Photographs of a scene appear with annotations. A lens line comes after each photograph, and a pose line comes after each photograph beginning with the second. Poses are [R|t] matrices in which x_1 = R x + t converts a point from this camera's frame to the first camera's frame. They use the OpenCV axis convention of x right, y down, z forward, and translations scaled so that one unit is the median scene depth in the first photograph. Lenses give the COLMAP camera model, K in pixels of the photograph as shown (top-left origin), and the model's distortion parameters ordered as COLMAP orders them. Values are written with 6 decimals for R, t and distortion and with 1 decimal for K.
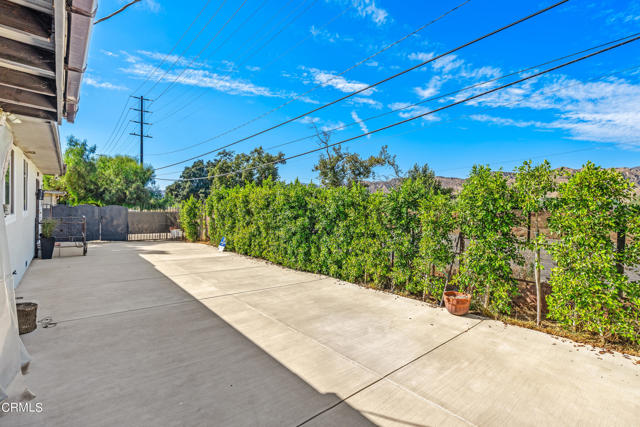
lens RADIAL K [[298.0, 0, 320.0], [0, 298.0, 213.5], [0, 0, 1]] dist [-0.000898, -0.000254]
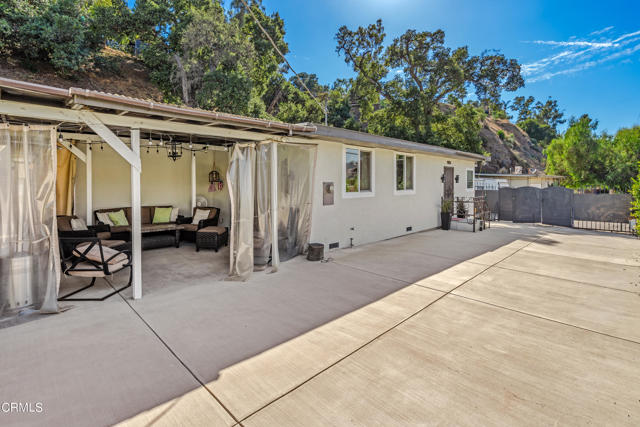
lens RADIAL K [[305.5, 0, 320.4], [0, 305.5, 186.8], [0, 0, 1]] dist [0.000522, 0.000134]
pose [[0.078856, -0.016124, -0.996756, 0.580543], [-0.017497, 0.999693, -0.017556, 0.008127], [0.996732, 0.018824, 0.078550, 0.691991]]
